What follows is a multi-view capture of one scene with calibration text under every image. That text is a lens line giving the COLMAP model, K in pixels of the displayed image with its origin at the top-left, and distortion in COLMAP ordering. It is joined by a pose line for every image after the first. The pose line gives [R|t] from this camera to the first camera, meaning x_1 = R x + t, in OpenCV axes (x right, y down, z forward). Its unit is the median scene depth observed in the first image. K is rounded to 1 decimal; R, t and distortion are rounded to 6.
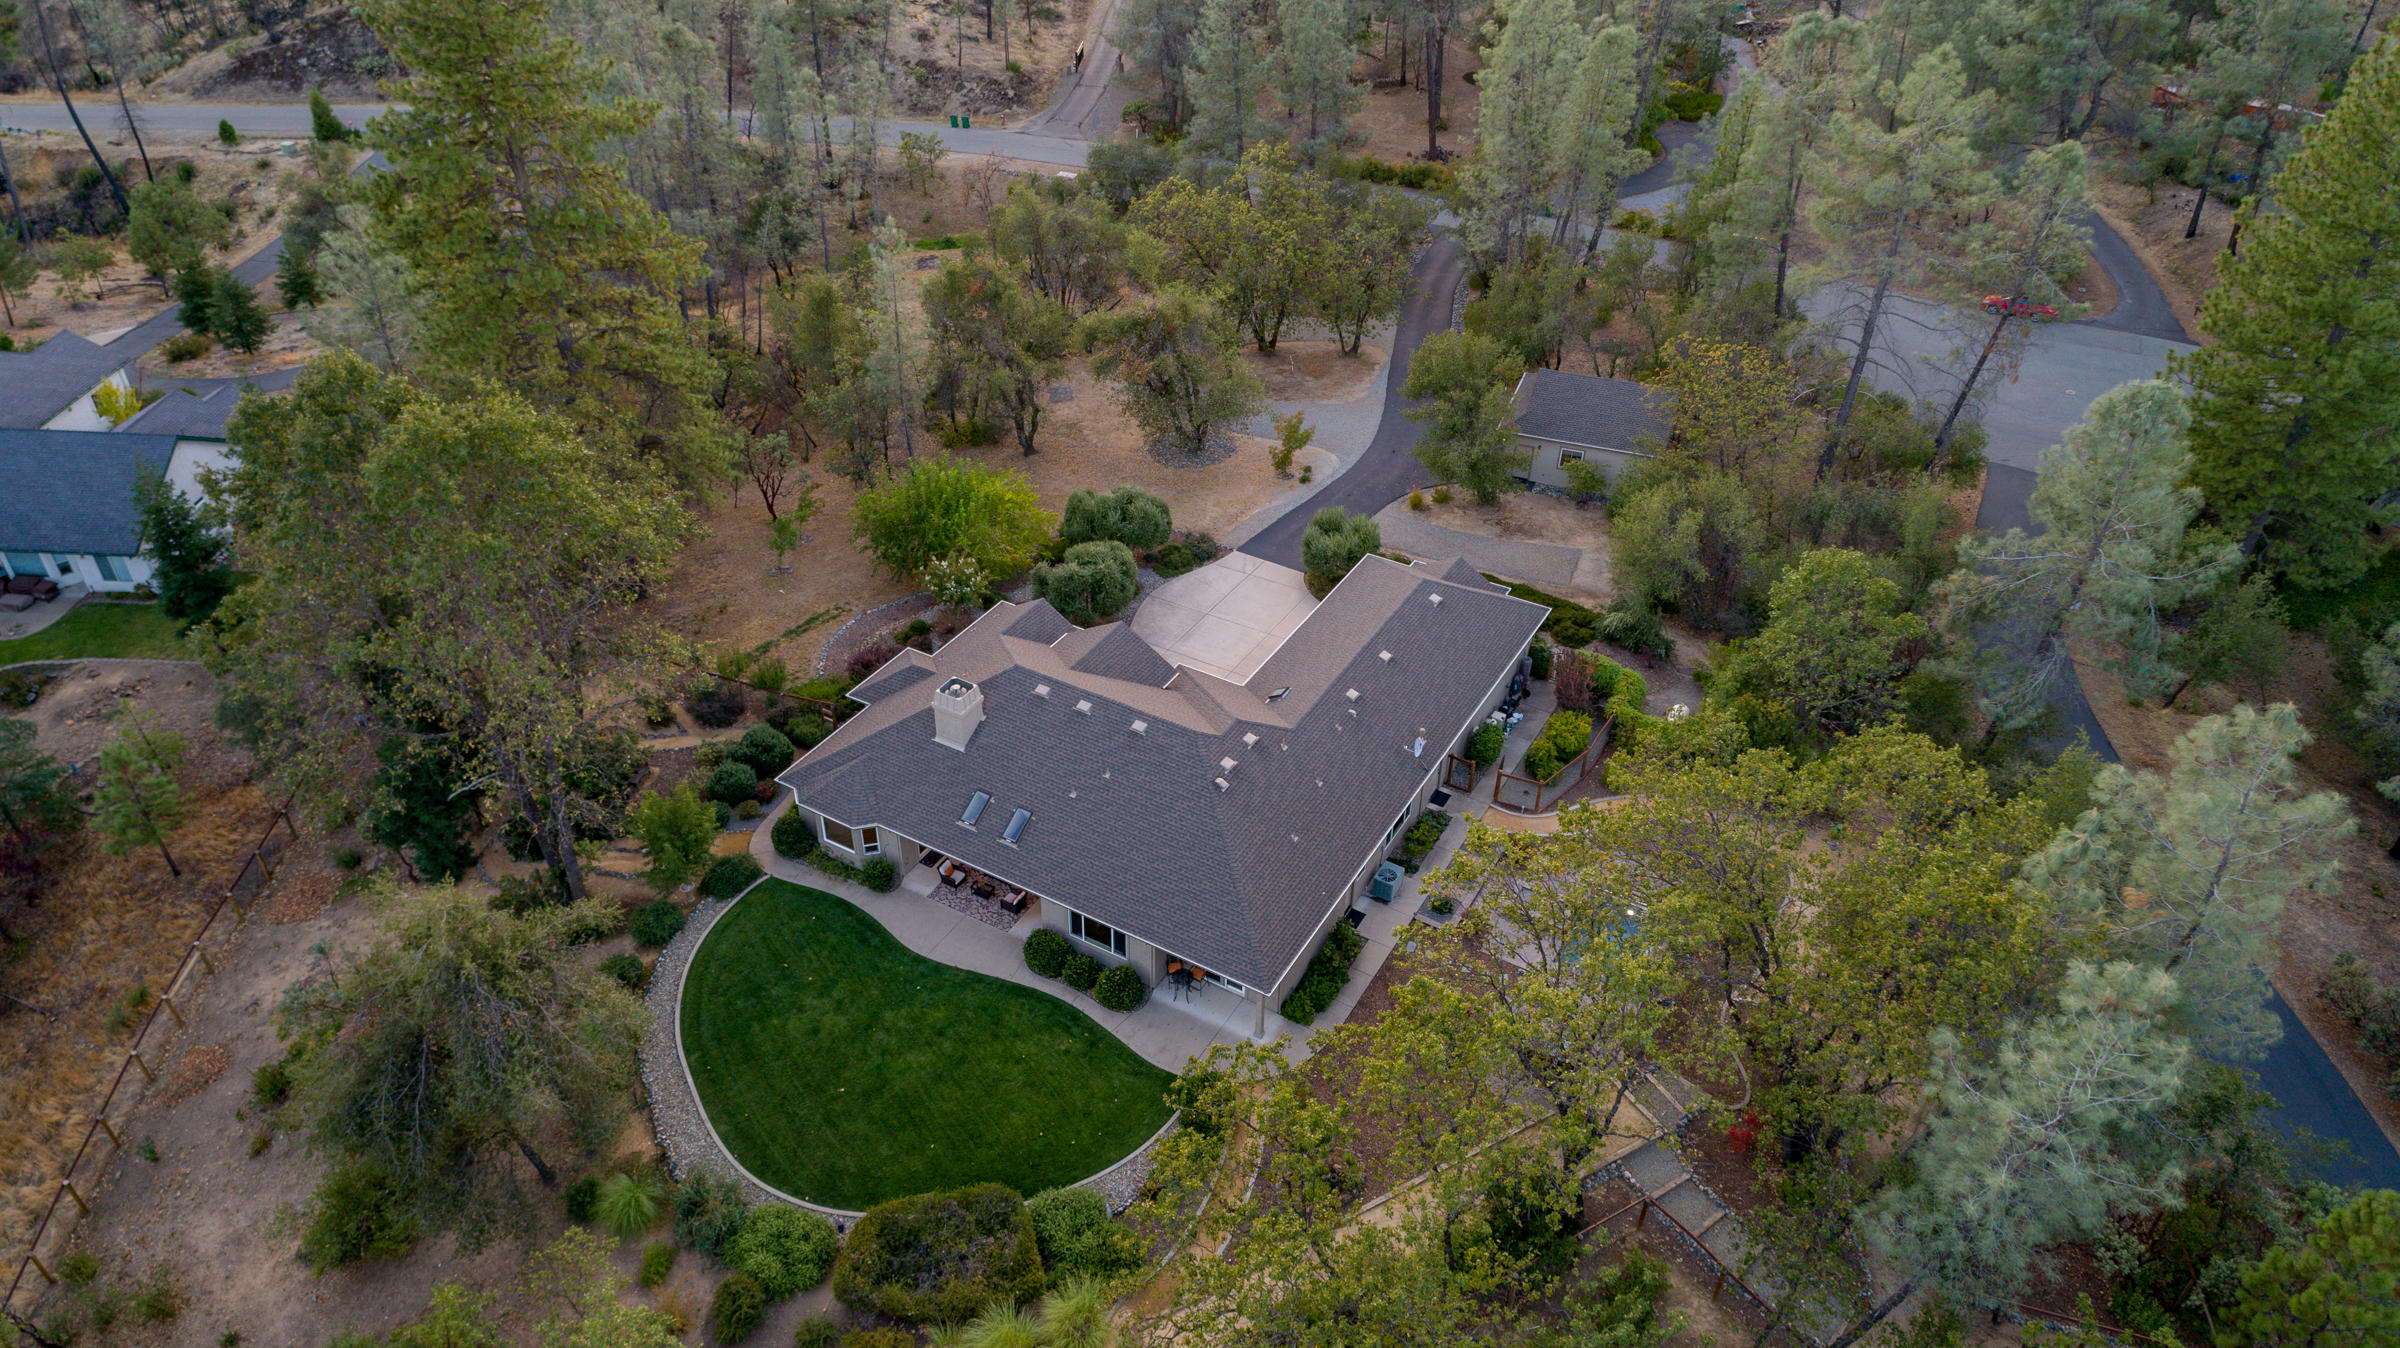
lens RADIAL K [[1554.0, 0, 1202.5], [0, 1554.0, 682.9], [0, 0, 1]] dist [0.164588, -0.155763]
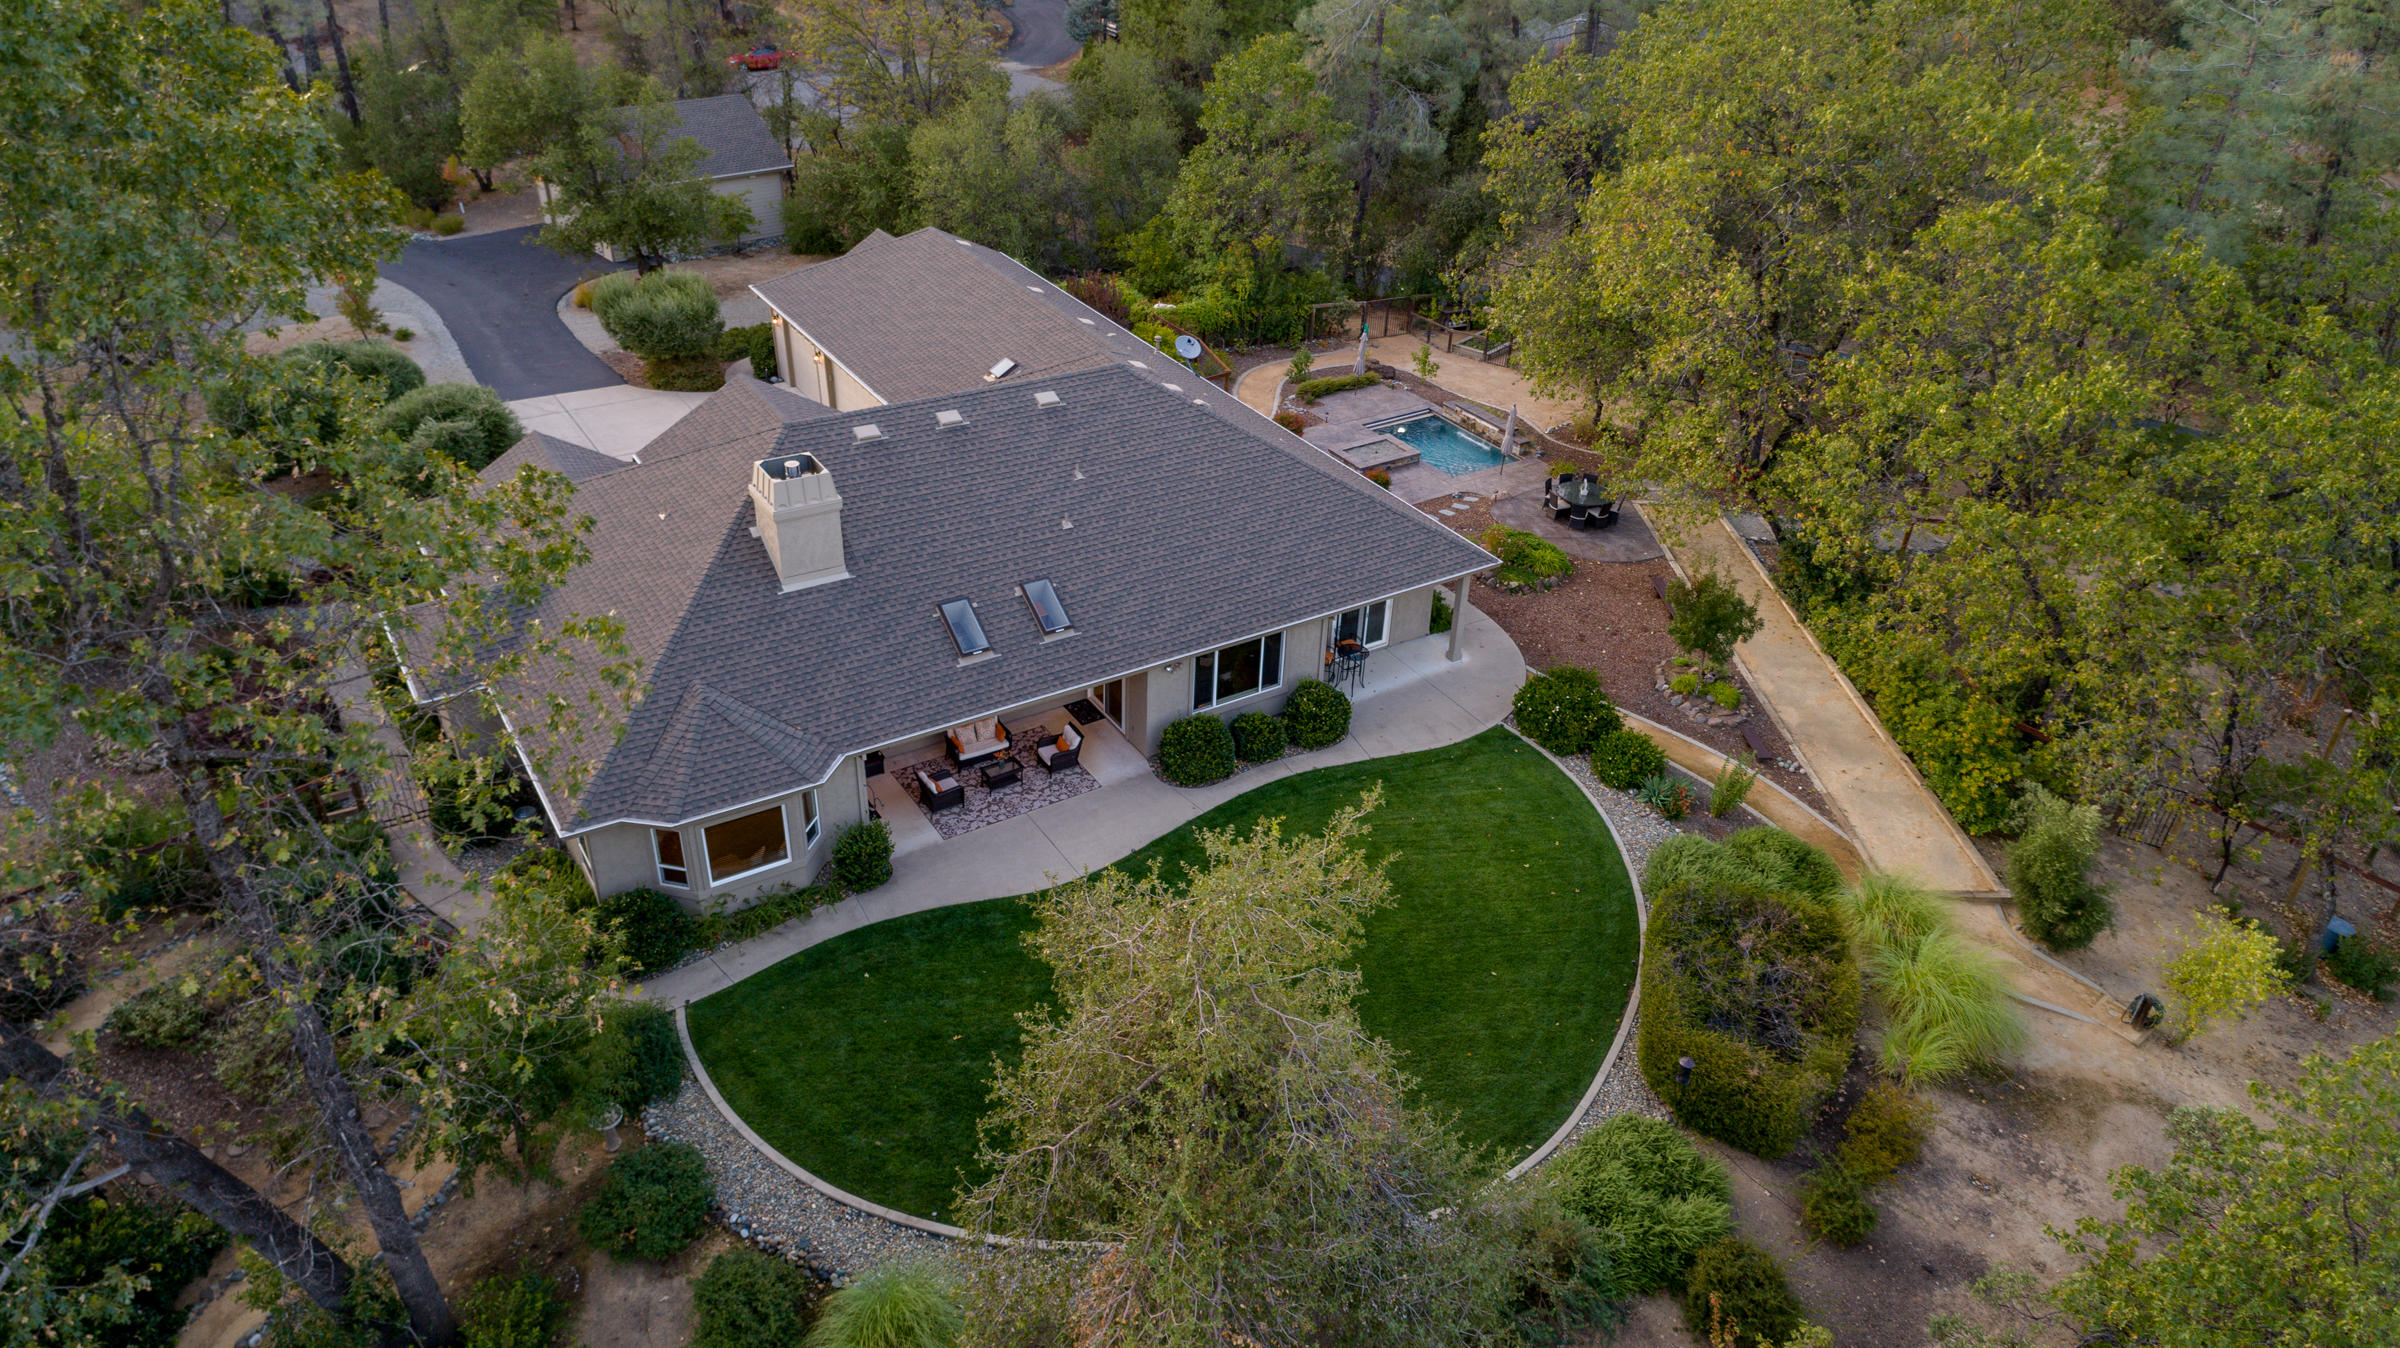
lens RADIAL K [[1554.0, 0, 1202.5], [0, 1554.0, 682.9], [0, 0, 1]] dist [0.164588, -0.155763]
pose [[0.468834, -0.475584, 0.744322, -0.541404], [0.503438, 0.836278, 0.217233, 0.019186], [-0.725772, 0.272873, 0.631502, 0.610291]]
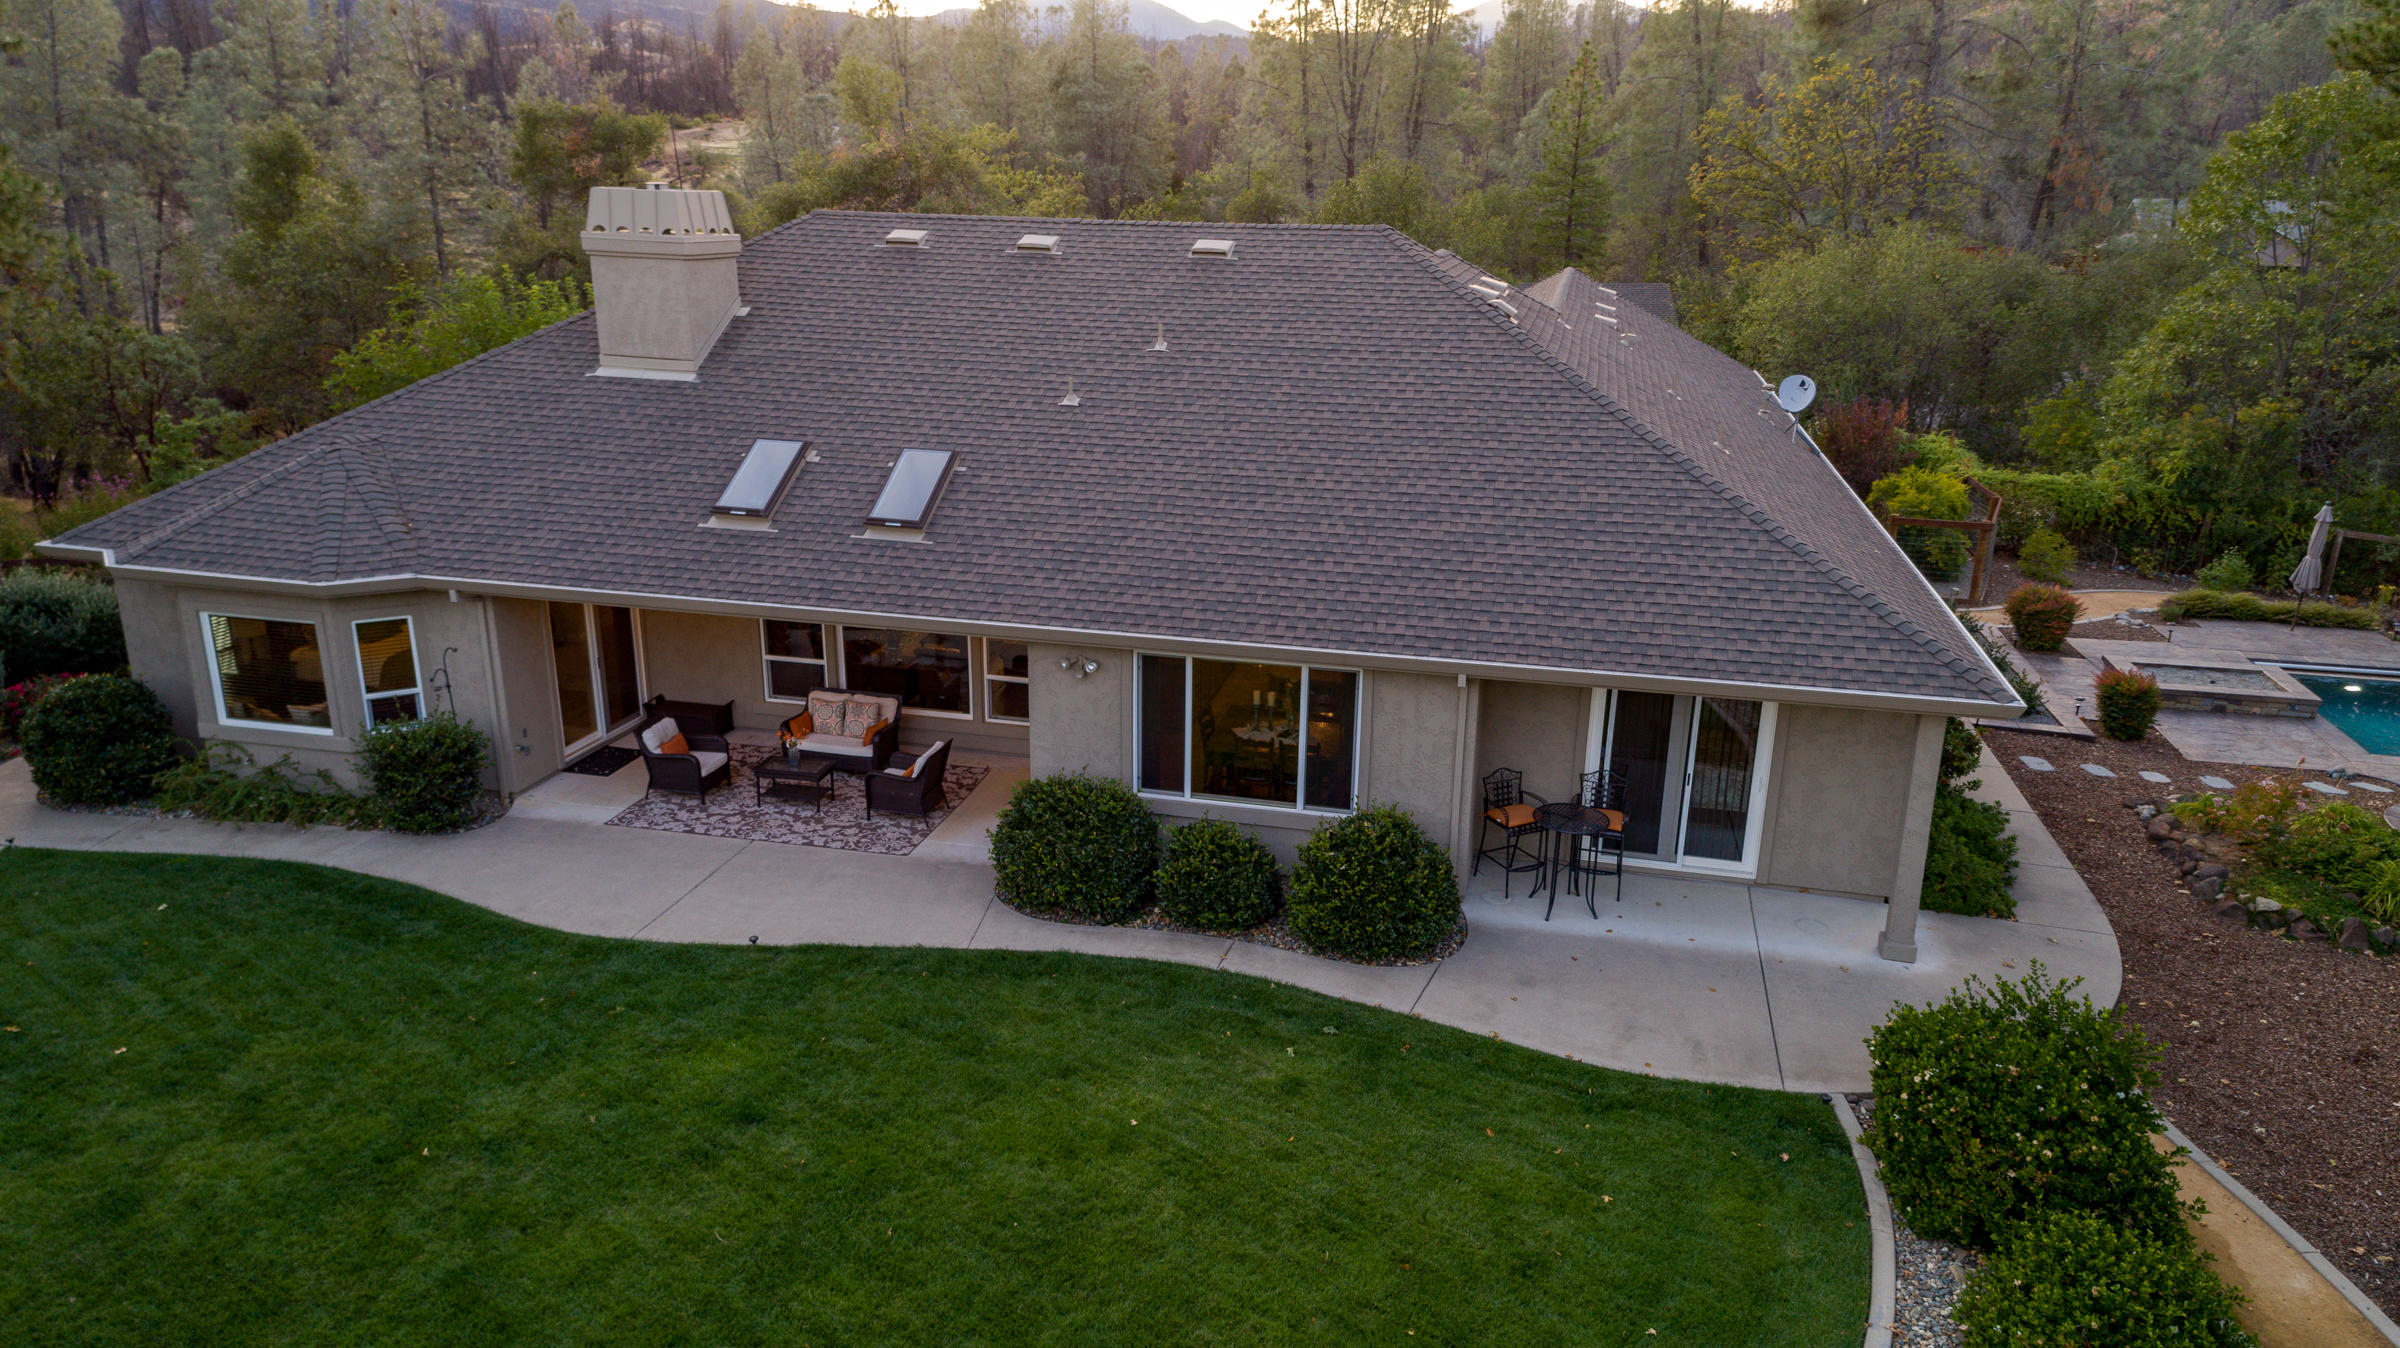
lens RADIAL K [[1554.0, 0, 1202.5], [0, 1554.0, 682.9], [0, 0, 1]] dist [0.164588, -0.155763]
pose [[0.959227, -0.093394, 0.266760, -0.152504], [0.172512, 0.941089, -0.290845, 0.233069], [-0.223882, 0.325006, 0.918830, 0.720266]]
